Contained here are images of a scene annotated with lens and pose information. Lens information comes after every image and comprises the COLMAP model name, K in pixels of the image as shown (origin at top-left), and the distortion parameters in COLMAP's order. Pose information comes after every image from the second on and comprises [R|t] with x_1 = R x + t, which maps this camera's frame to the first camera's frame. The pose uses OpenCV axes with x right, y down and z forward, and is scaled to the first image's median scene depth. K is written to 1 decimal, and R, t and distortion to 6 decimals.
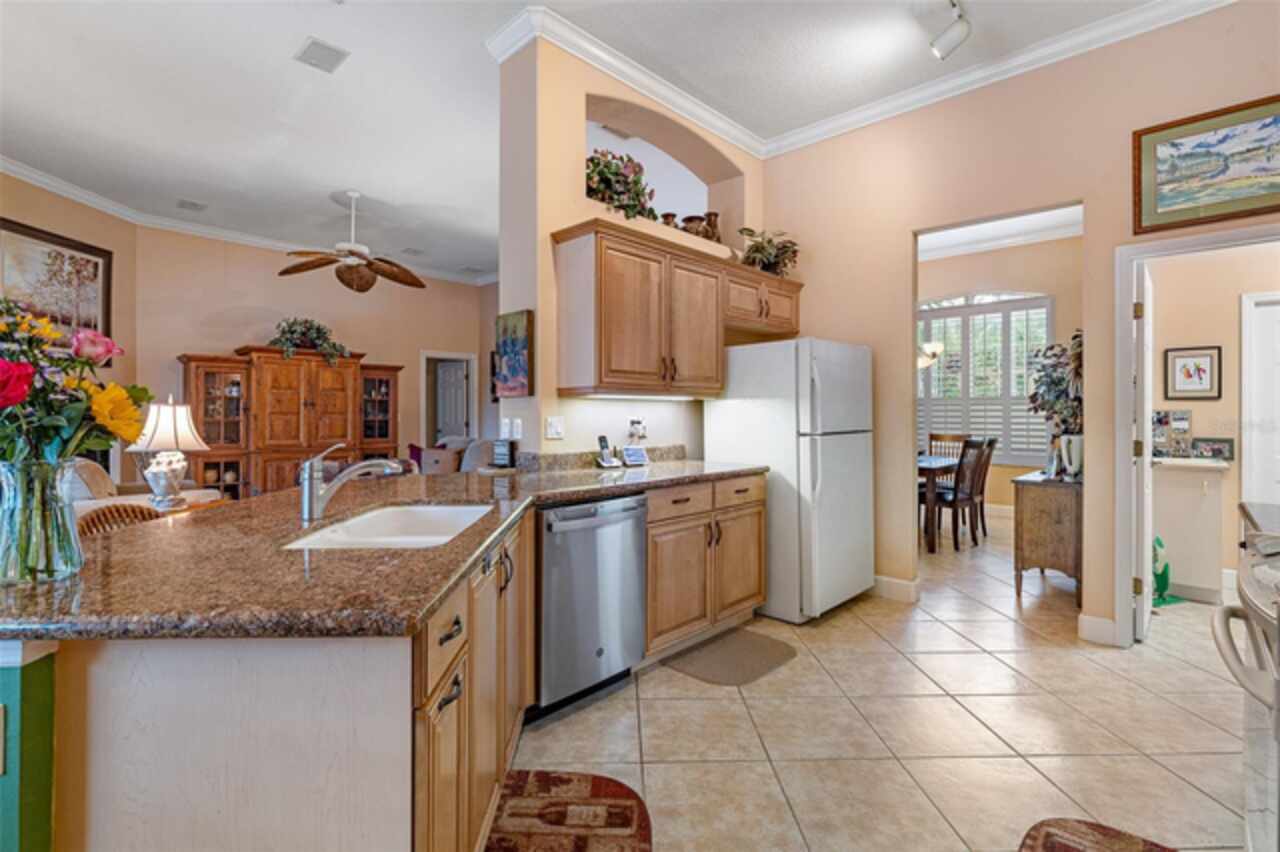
lens RADIAL K [[593.6, 0, 636.1], [0, 593.6, 414.7], [0, 0, 1]] dist [0.002068, 0.001171]
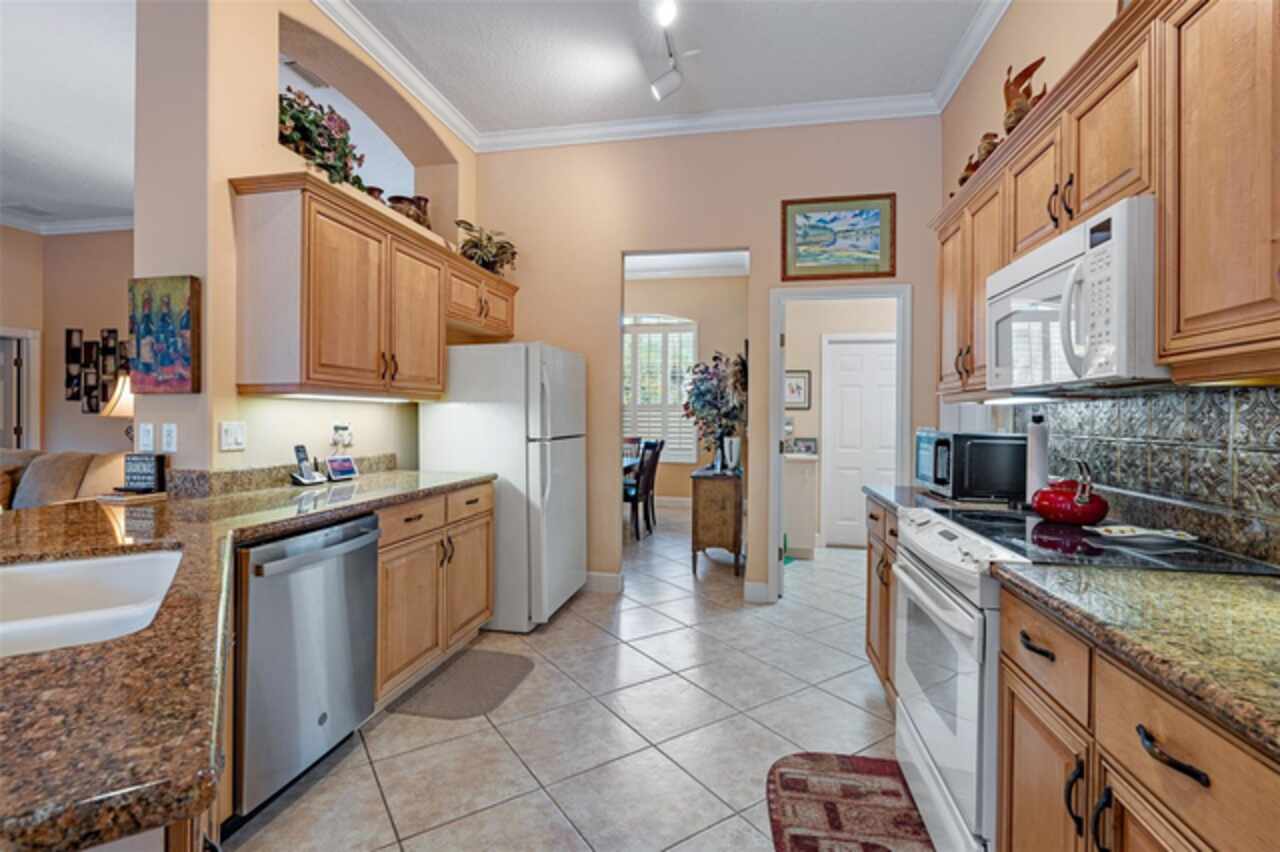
lens RADIAL K [[586.0, 0, 636.8], [0, 586.0, 419.3], [0, 0, 1]] dist [-0.002960, 0.001243]
pose [[0.847319, 0.004011, 0.531070, -0.083290], [-0.004744, 0.999989, 0.000016, -0.001504], [-0.531064, -0.002533, 0.847328, 0.078287]]
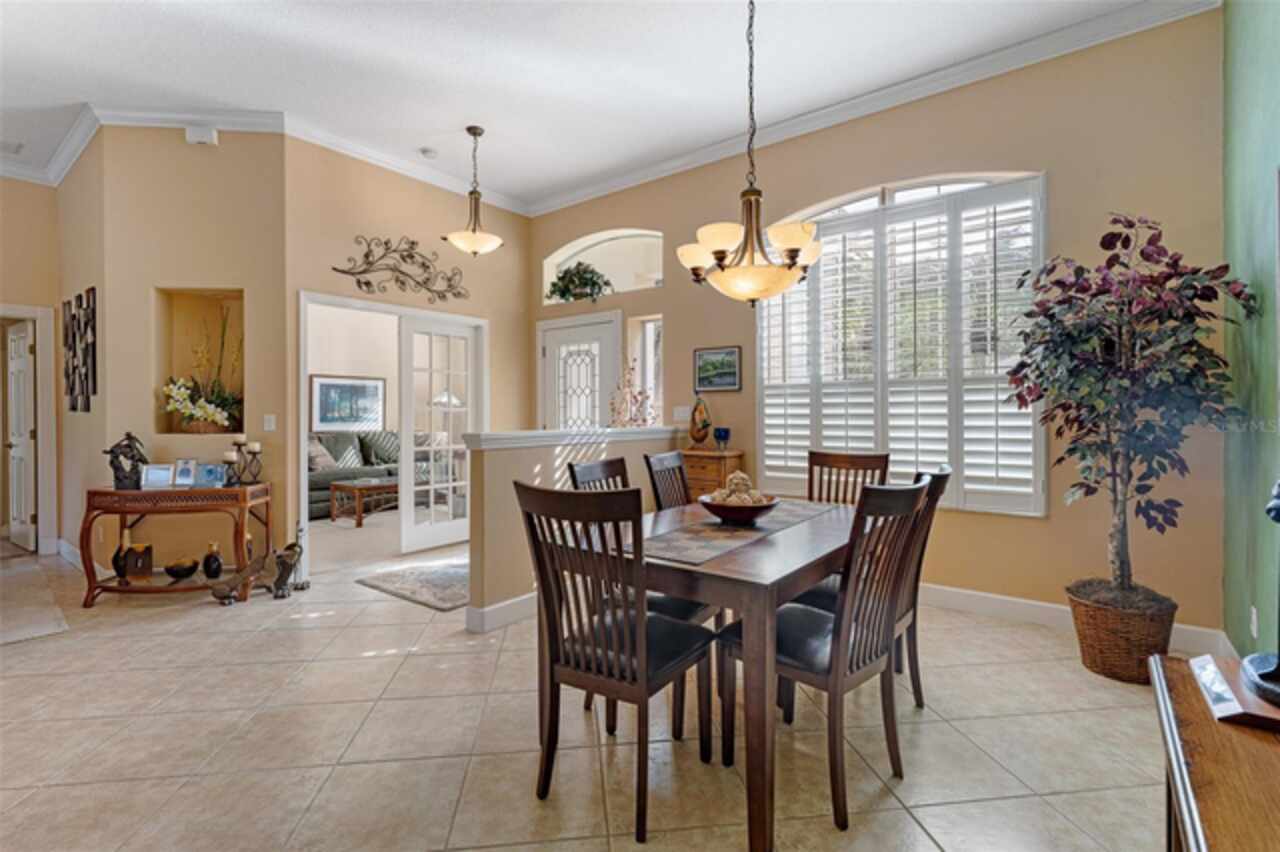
lens RADIAL K [[586.0, 0, 636.8], [0, 586.0, 419.3], [0, 0, 1]] dist [-0.002960, 0.001243]
pose [[0.995788, -0.004588, 0.091571, 0.575085], [0.004300, 0.999985, 0.003350, 0.006704], [-0.091585, -0.002943, 0.995793, 0.992084]]
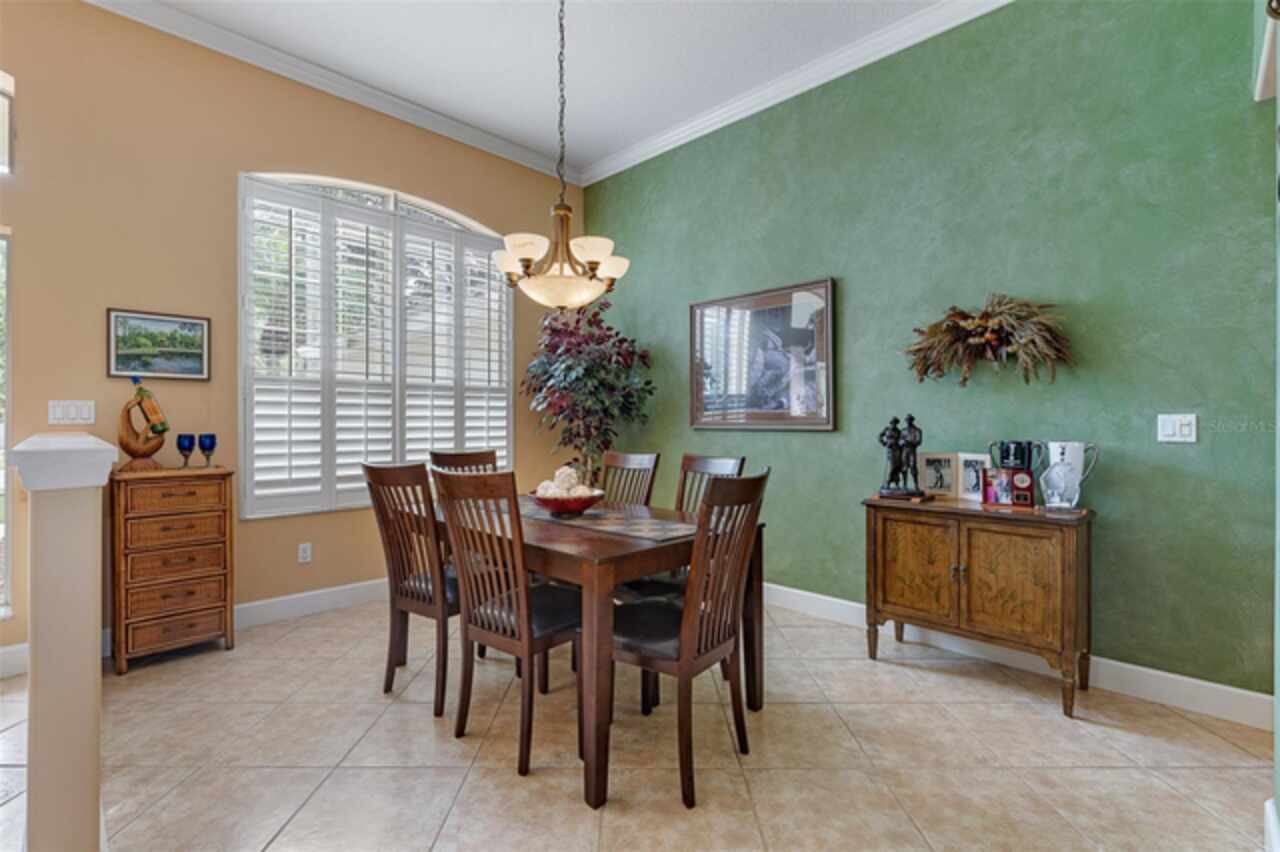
lens RADIAL K [[593.3, 0, 640.0], [0, 593.3, 426.0], [0, 0, 1]] dist [-0.000823, -0.000037]
pose [[0.033639, -0.013698, 0.999340, 0.054017], [-0.001708, 0.999904, 0.013763, 0.005070], [-0.999433, -0.002170, 0.033613, 1.513965]]
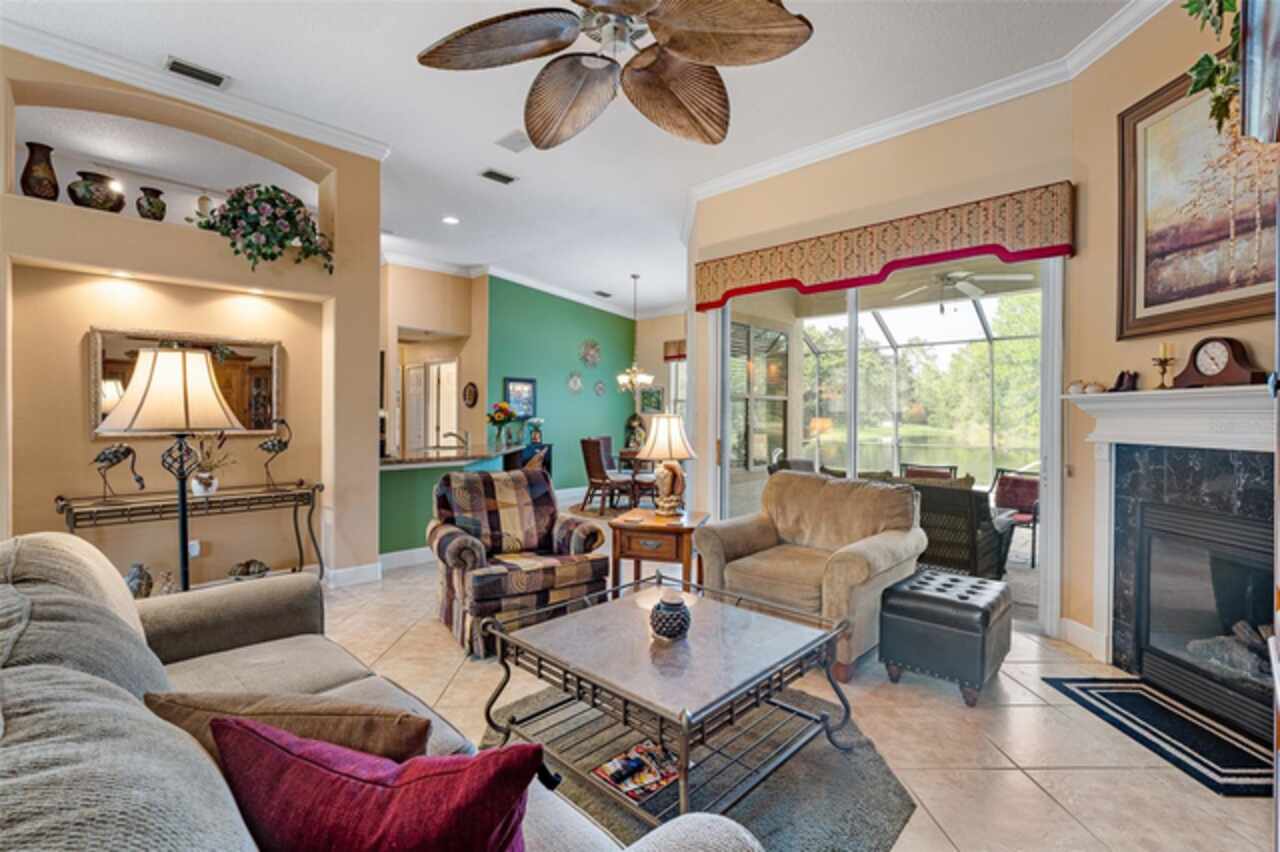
lens RADIAL K [[579.6, 0, 643.3], [0, 579.6, 413.4], [0, 0, 1]] dist [-0.001260, 0.000290]
pose [[-0.999952, -0.007478, 0.006279, -0.758294], [-0.007484, 0.999972, -0.000931, -0.019705], [-0.006271, -0.000978, -0.999980, 2.094817]]
